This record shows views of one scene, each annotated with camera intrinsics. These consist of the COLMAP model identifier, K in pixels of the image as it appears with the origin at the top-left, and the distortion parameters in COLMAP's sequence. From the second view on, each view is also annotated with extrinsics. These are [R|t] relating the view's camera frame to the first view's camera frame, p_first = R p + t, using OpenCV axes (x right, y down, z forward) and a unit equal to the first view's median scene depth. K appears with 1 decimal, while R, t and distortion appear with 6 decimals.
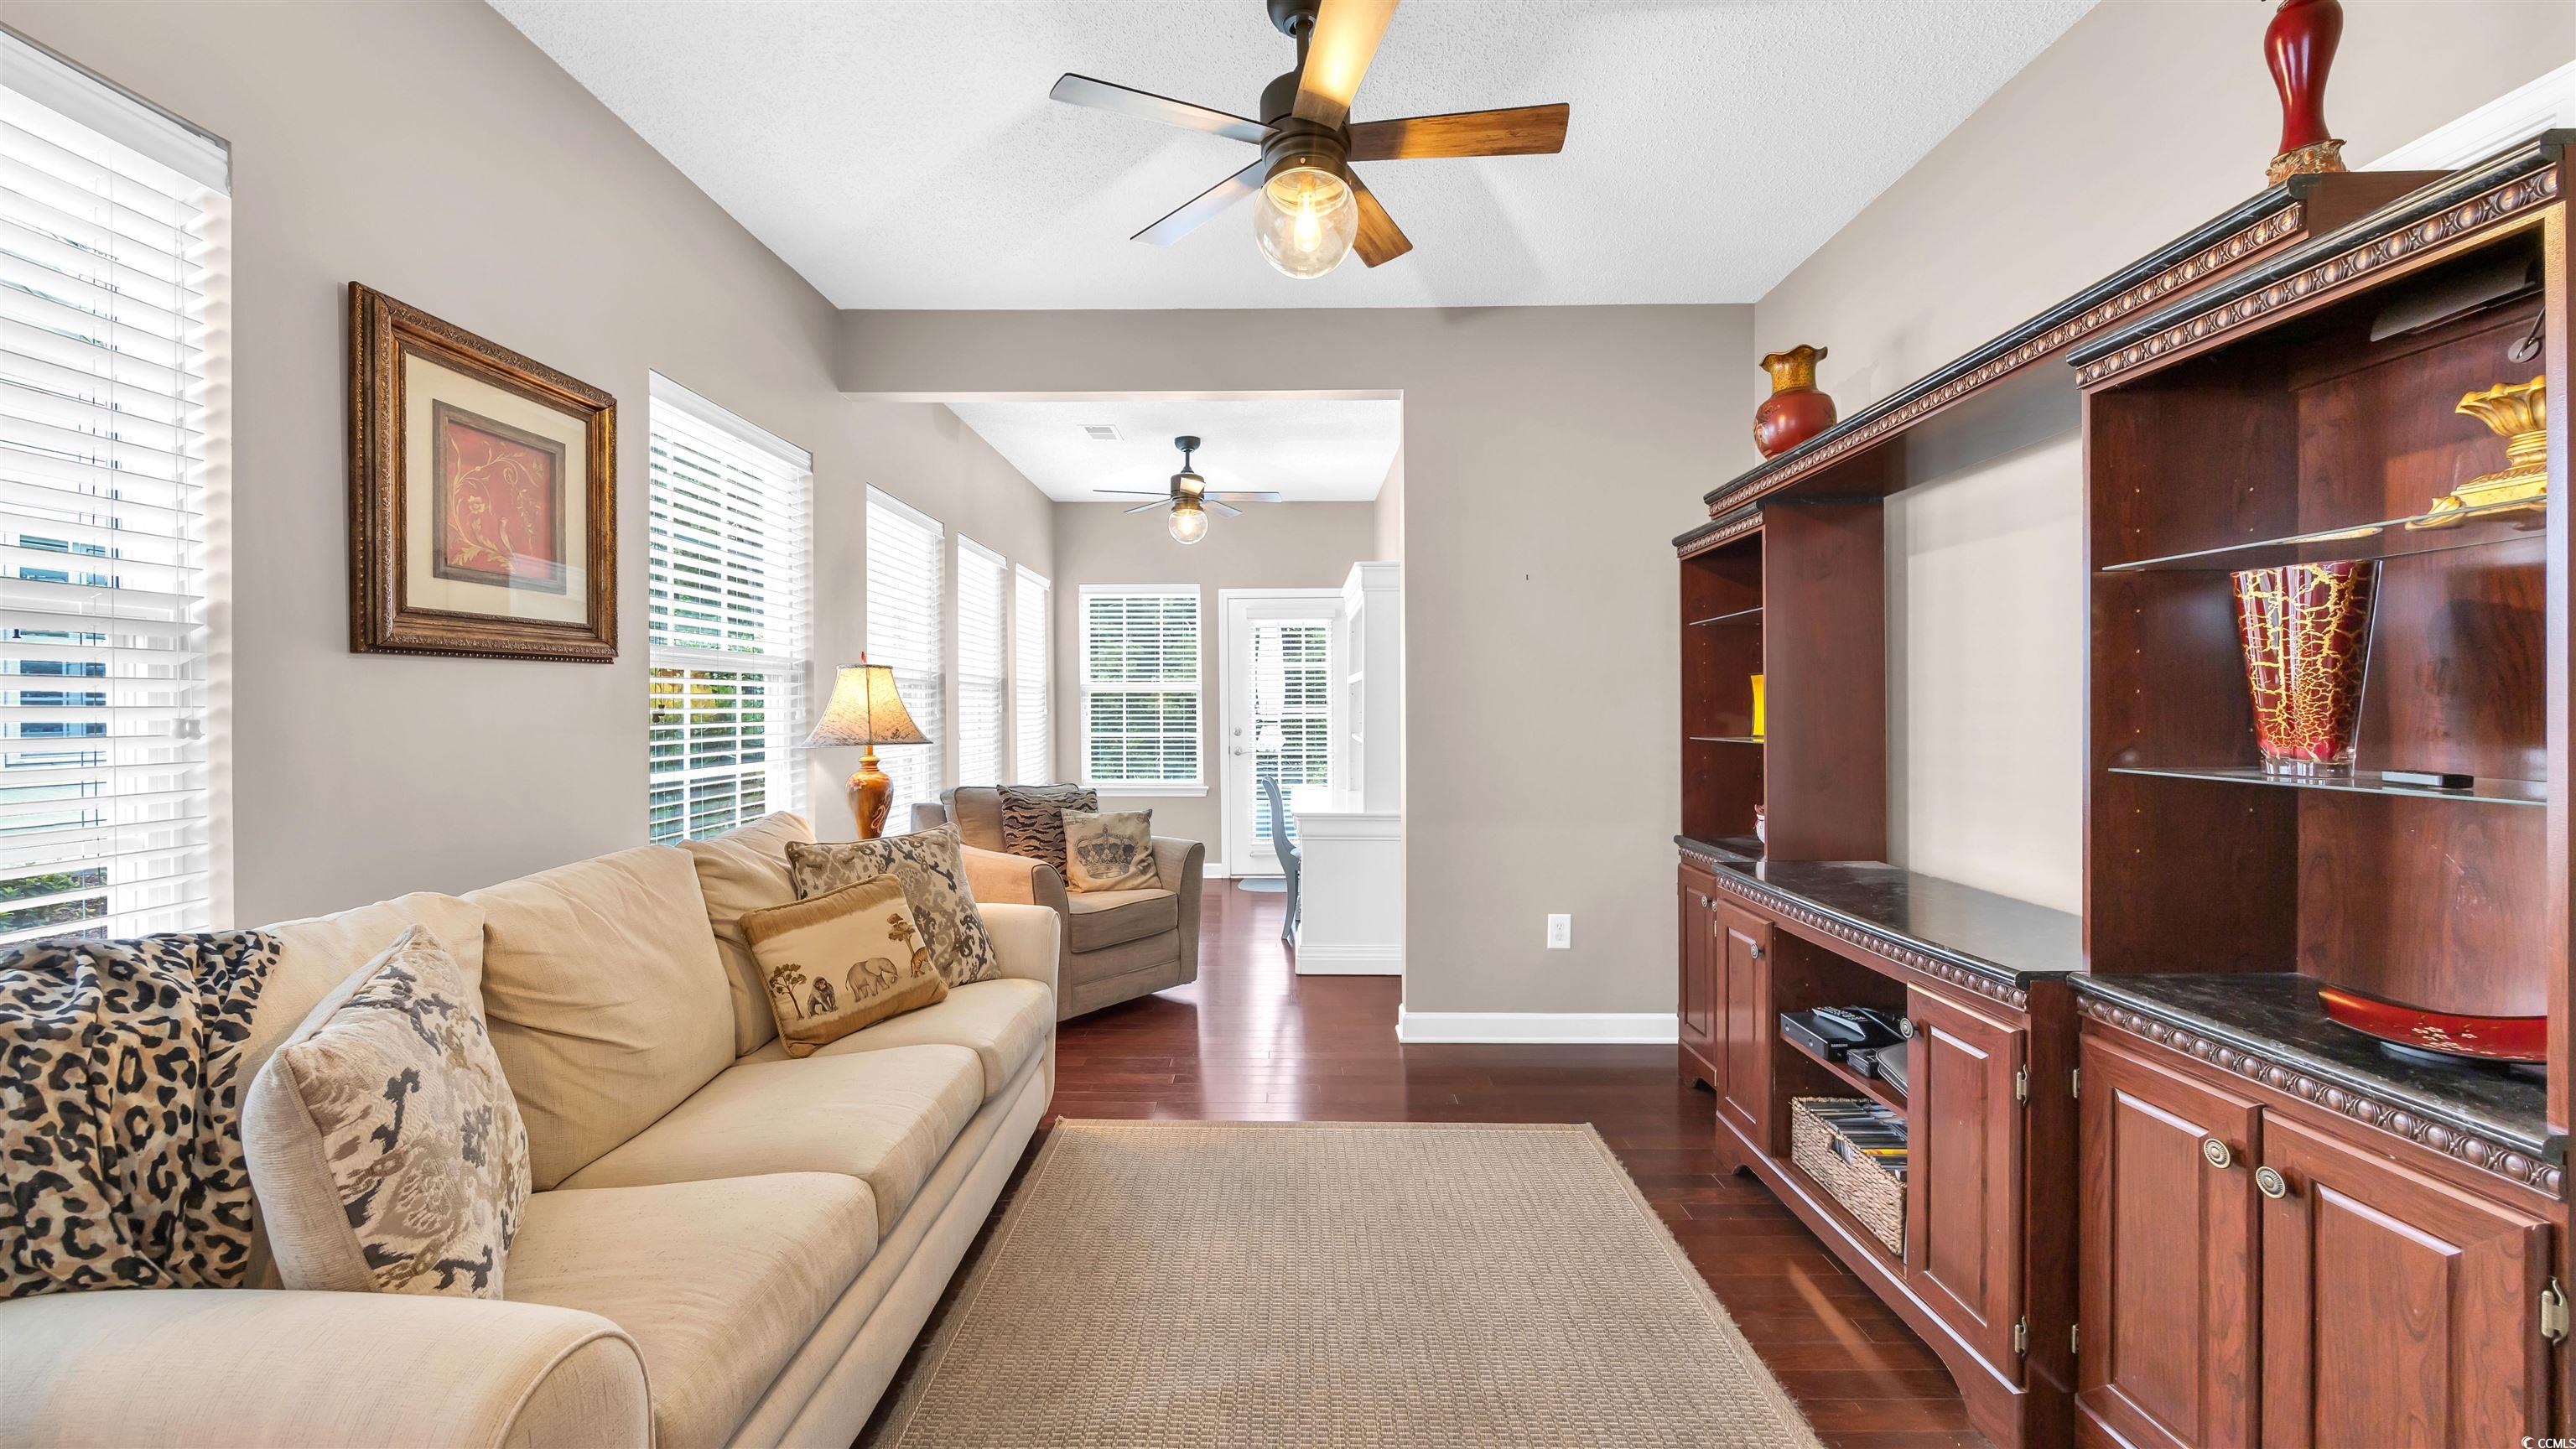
lens RADIAL K [[965.6, 0, 1287.0], [0, 965.6, 712.9], [0, 0, 1]] dist [-0.009205, 0.000001]
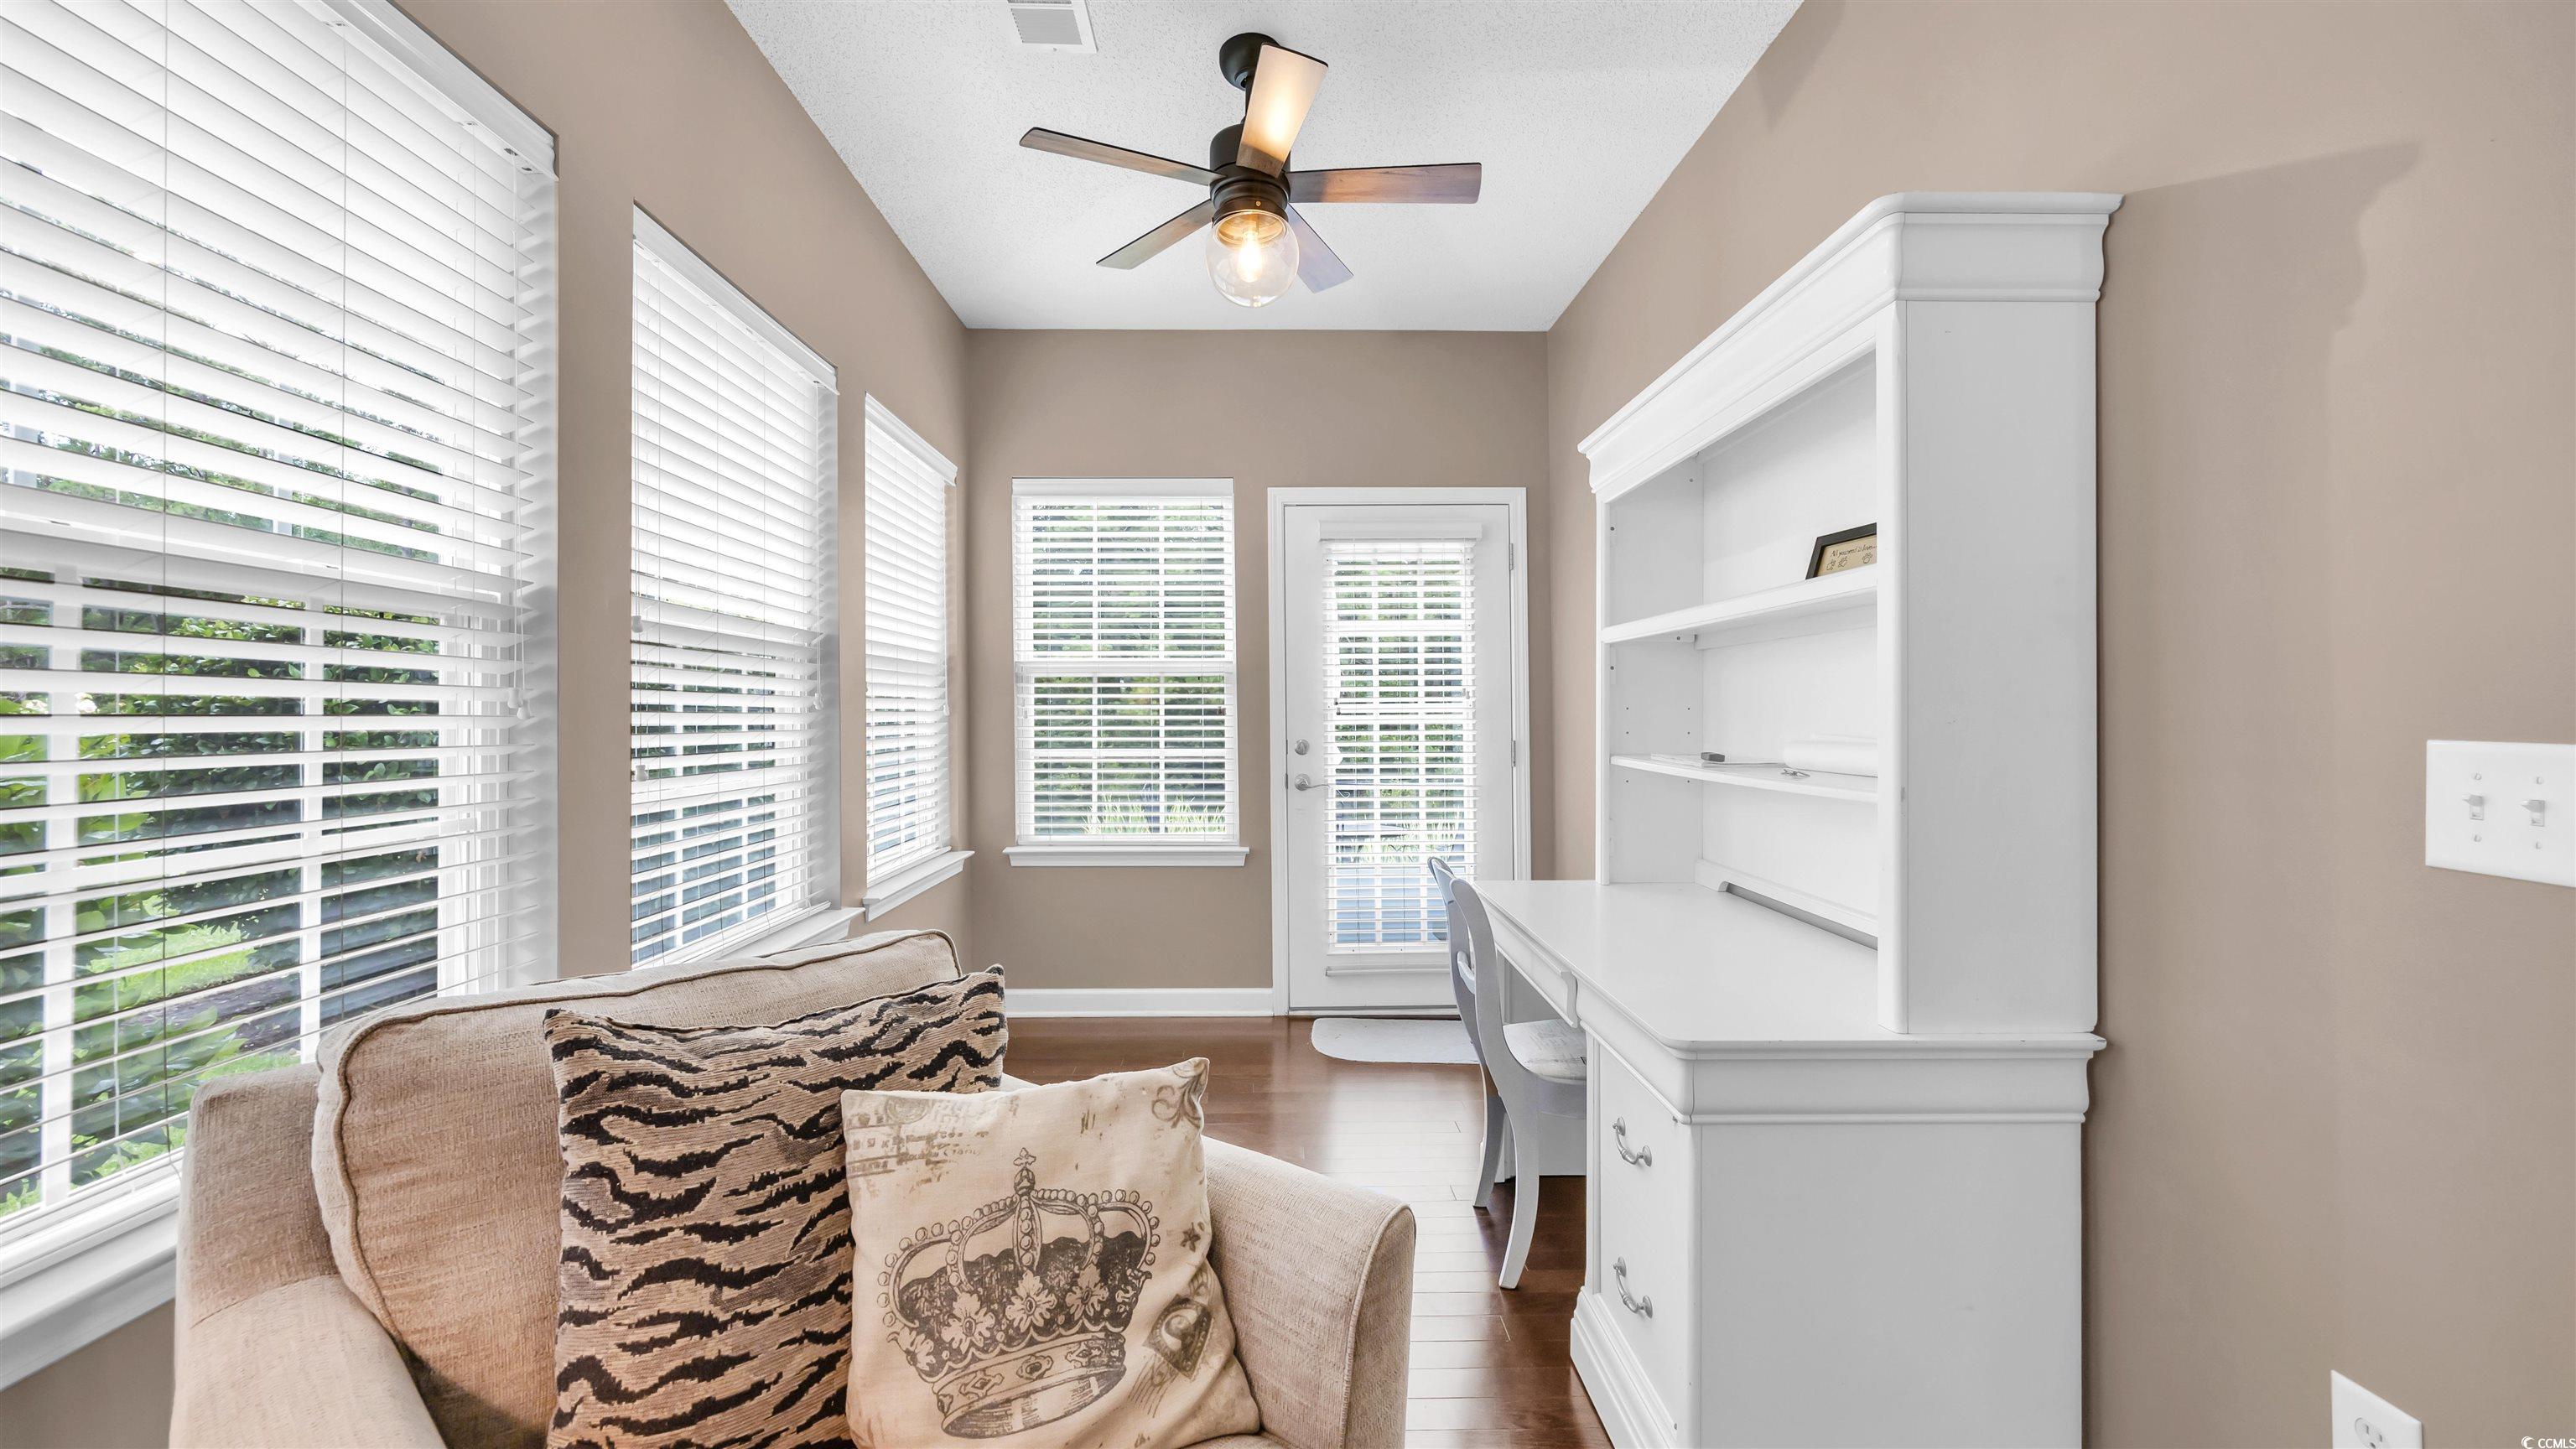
lens RADIAL K [[965.6, 0, 1267.6], [0, 965.6, 715.3], [0, 0, 1]] dist [-0.009205, 0.000001]
pose [[0.999910, -0.001448, 0.013369, -0.193940], [0.001506, 0.999989, -0.004375, 0.008237], [-0.013362, 0.004395, 0.999901, 1.125342]]
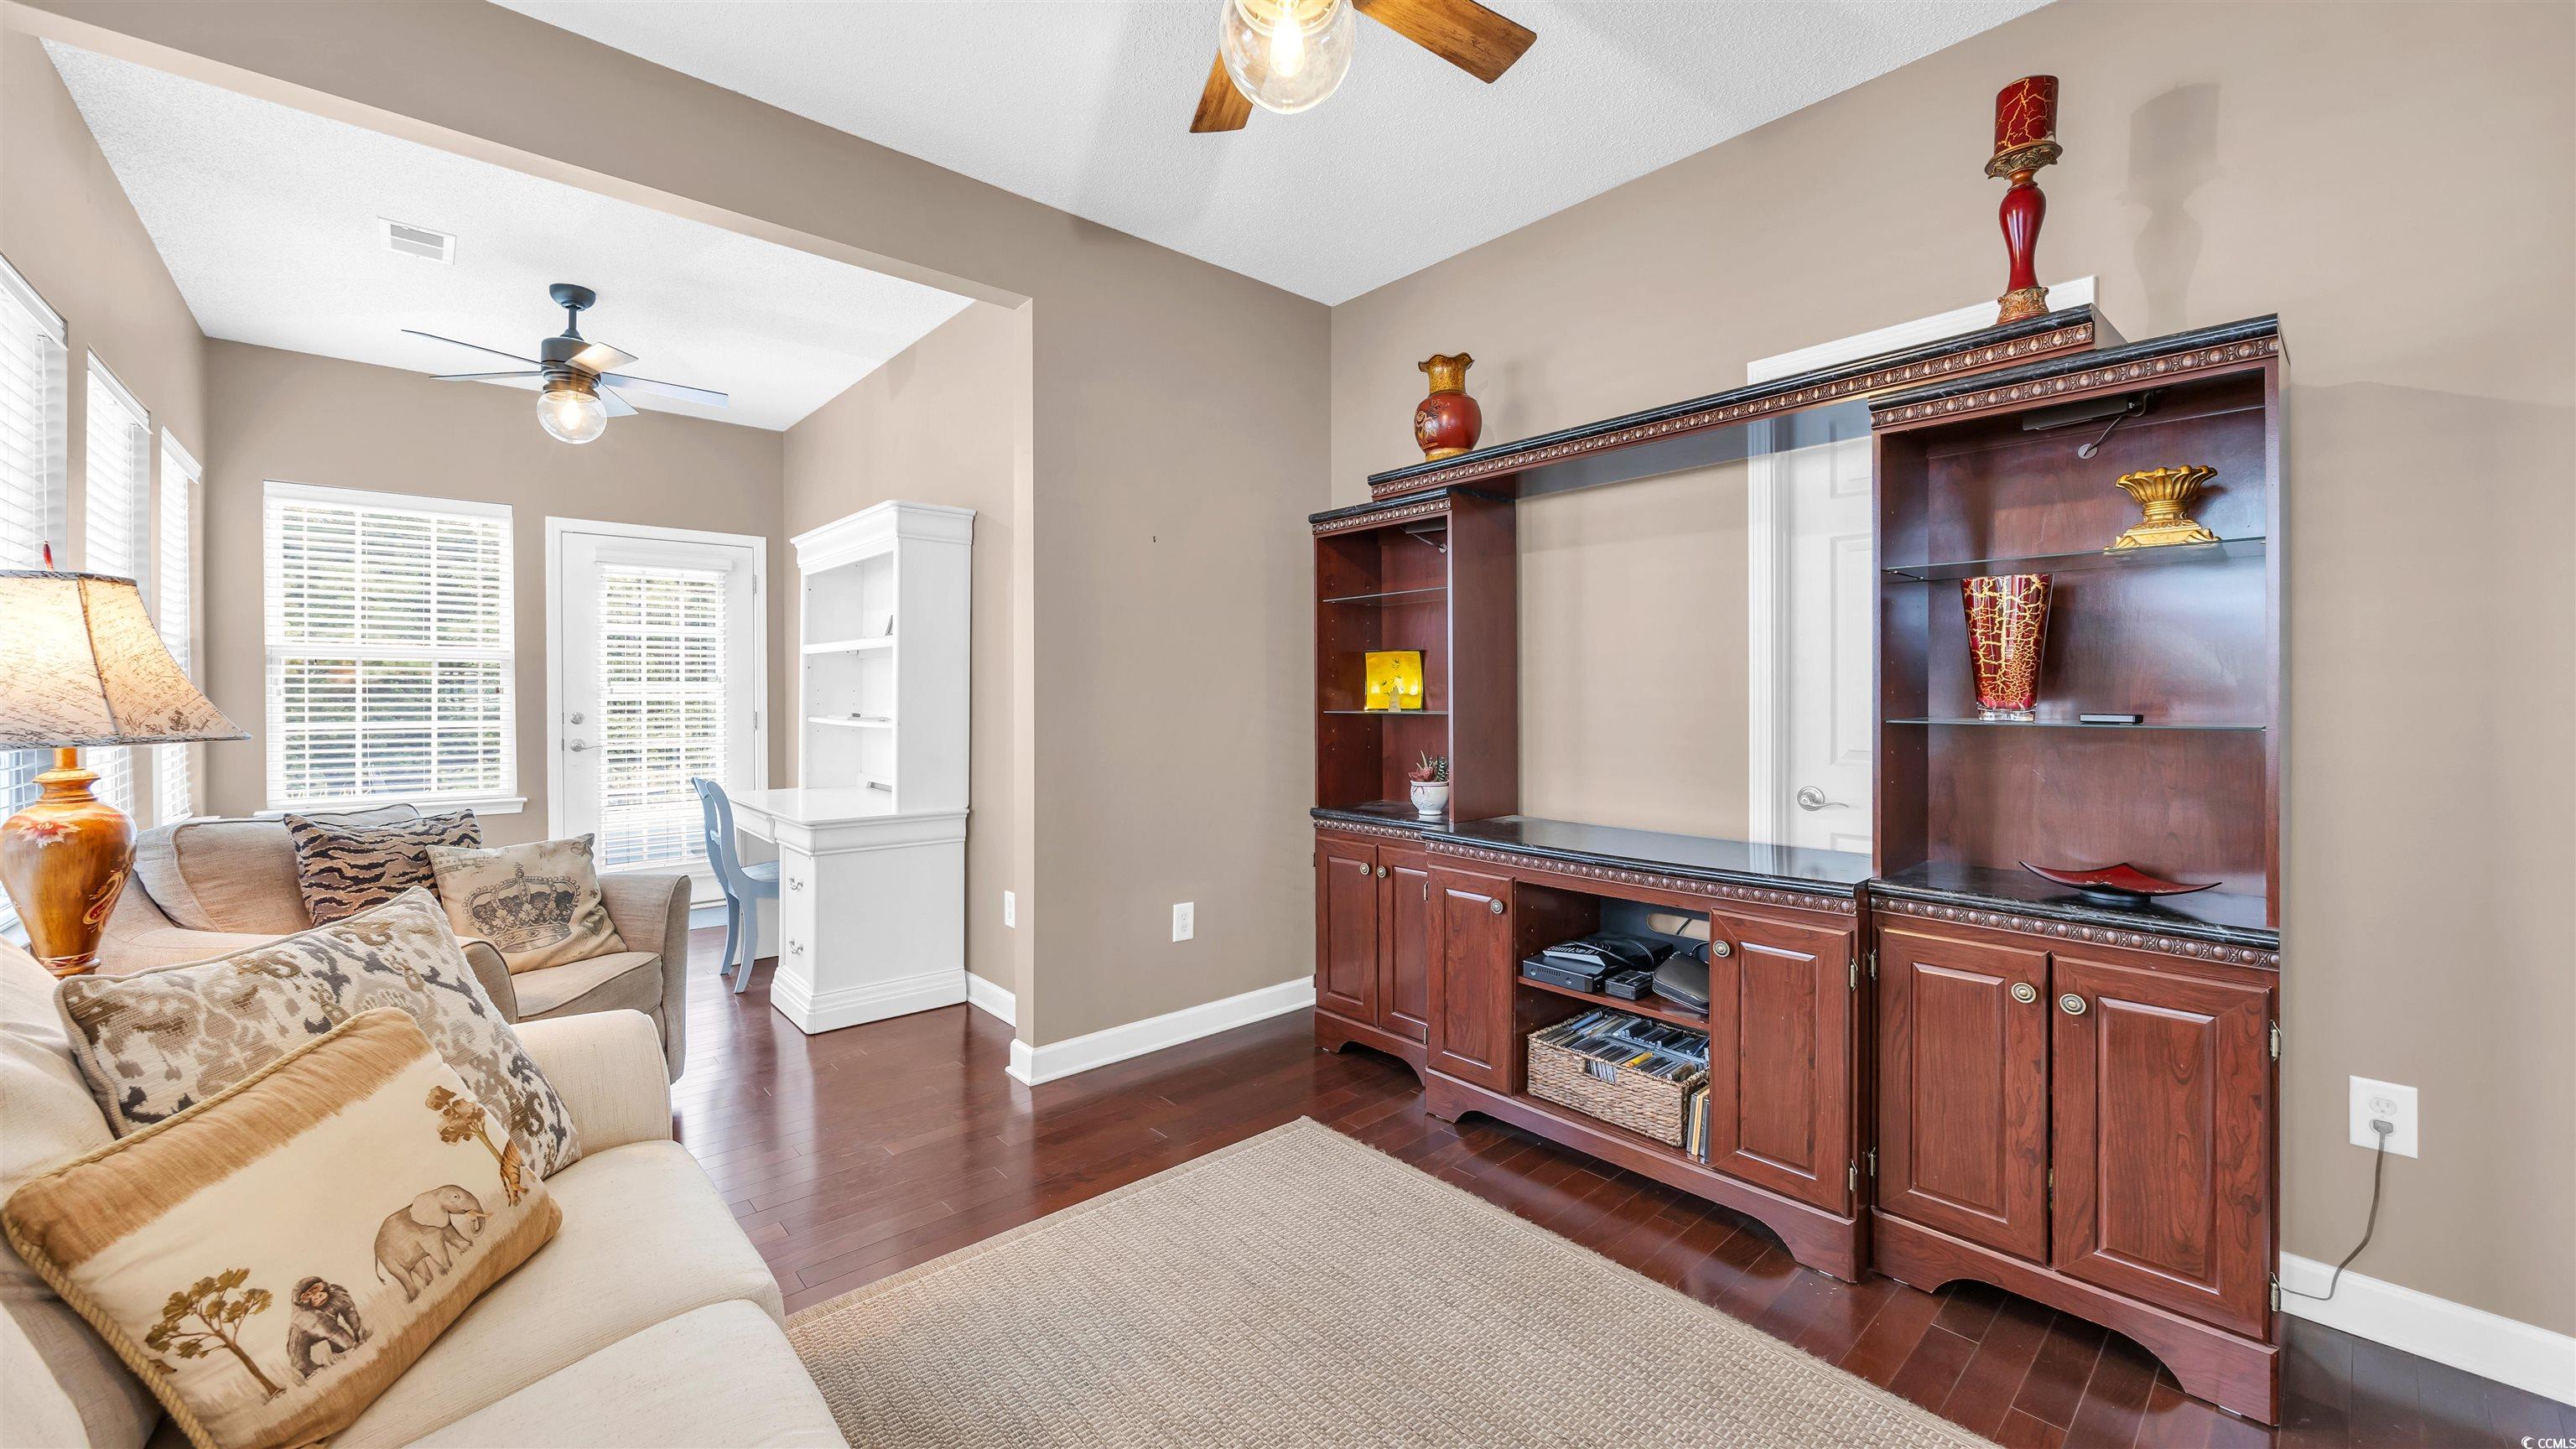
lens RADIAL K [[965.6, 0, 1267.2], [0, 965.6, 691.5], [0, 0, 1]] dist [-0.009205, 0.000001]
pose [[0.746193, 0.003356, 0.665721, -0.358739], [0.002321, 0.999968, -0.007643, 0.014348], [-0.665725, 0.007249, 0.746162, 0.318074]]
